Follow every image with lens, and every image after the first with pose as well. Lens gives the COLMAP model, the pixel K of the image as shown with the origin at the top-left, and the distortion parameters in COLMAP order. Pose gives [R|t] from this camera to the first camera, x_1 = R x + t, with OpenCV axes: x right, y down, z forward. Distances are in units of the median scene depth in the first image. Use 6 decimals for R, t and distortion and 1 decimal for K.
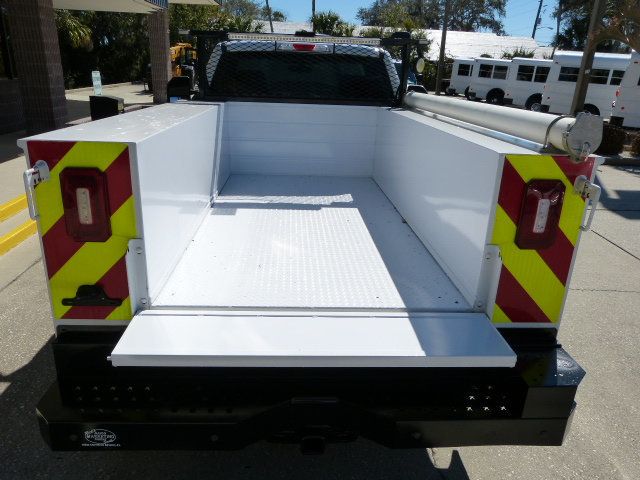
lens RADIAL K [[480.3, 0, 319.4], [0, 480.3, 246.4], [0, 0, 1]] dist [-0.042063, 0.031934]
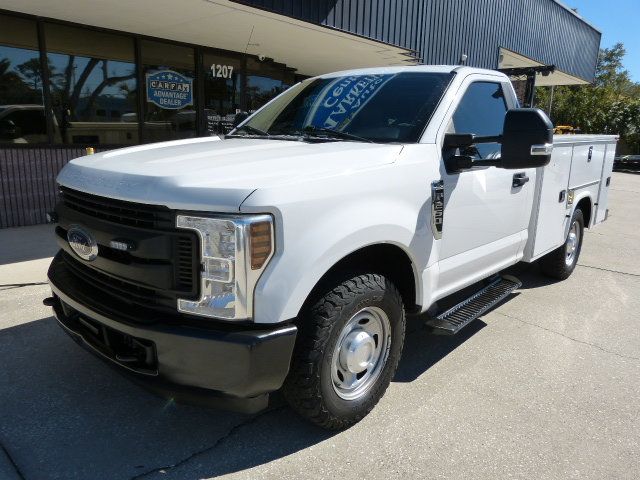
lens RADIAL K [[480.3, 0, 319.3], [0, 480.3, 242.4], [0, 0, 1]] dist [-0.042063, 0.031934]
pose [[0.694363, 0.132087, -0.707398, 1.256058], [-0.259029, 0.962997, -0.074443, 0.231264], [0.671389, 0.234927, 0.702884, 0.150074]]
